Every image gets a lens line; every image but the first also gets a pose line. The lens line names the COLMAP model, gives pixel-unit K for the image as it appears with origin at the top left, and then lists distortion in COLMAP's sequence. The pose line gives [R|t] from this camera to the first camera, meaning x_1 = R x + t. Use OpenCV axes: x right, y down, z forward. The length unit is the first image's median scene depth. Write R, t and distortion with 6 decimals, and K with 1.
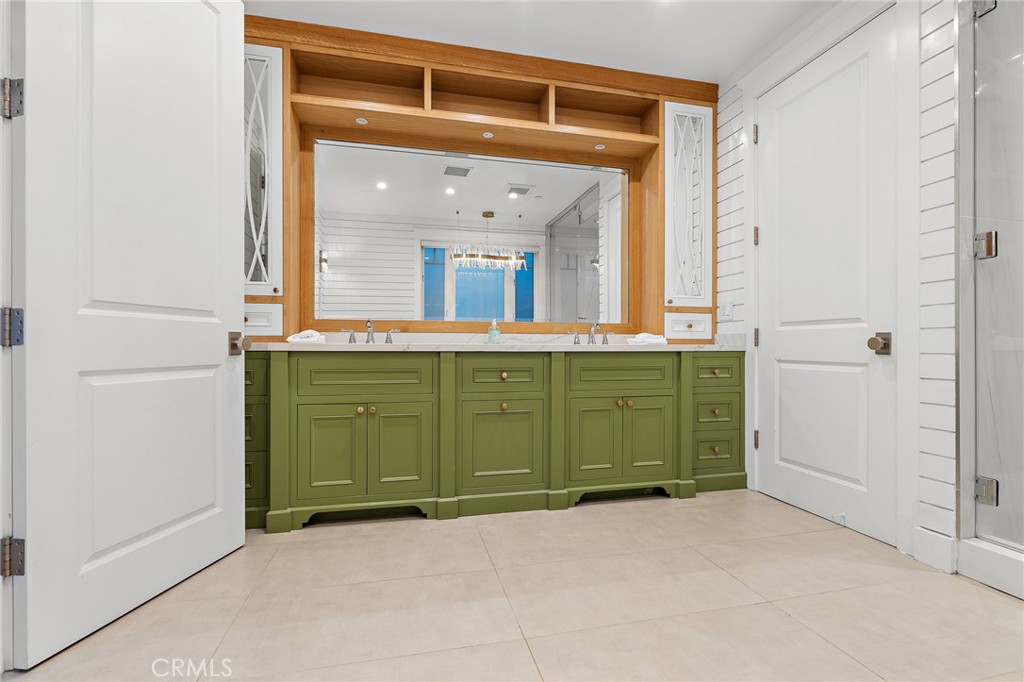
lens RADIAL K [[448.8, 0, 505.4], [0, 448.8, 344.6], [0, 0, 1]] dist [-0.002056, 0.000259]
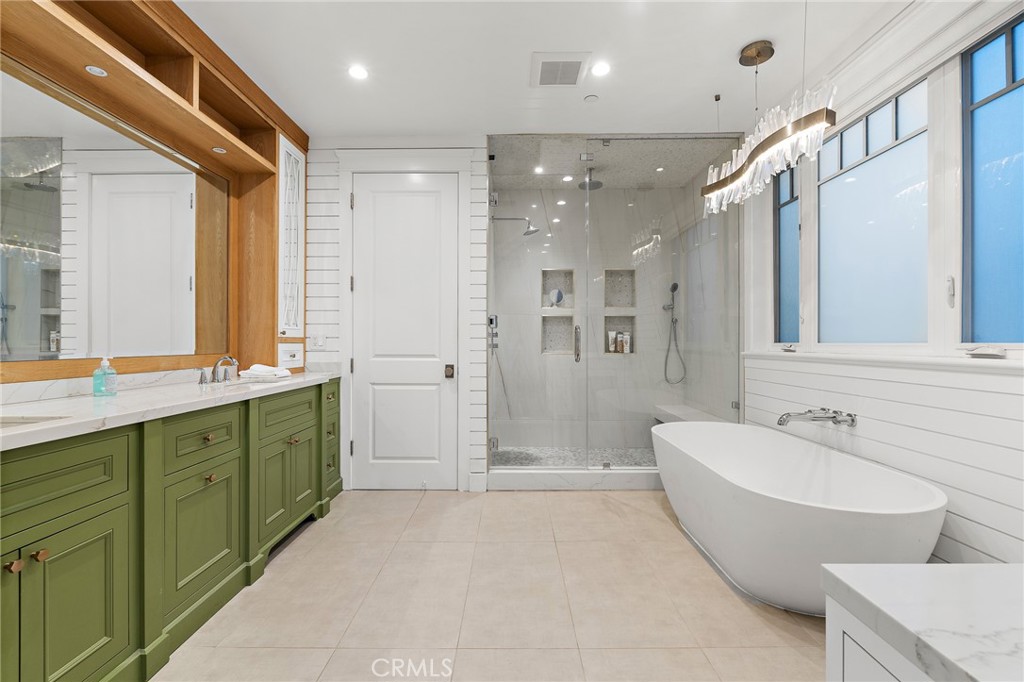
lens RADIAL K [[448.8, 0, 505.0], [0, 448.8, 341.7], [0, 0, 1]] dist [-0.002056, 0.000259]
pose [[0.248870, -0.000519, 0.968537, -0.524661], [-0.001429, 0.999999, 0.000903, -0.082273], [-0.968536, -0.001609, 0.248869, 0.276751]]
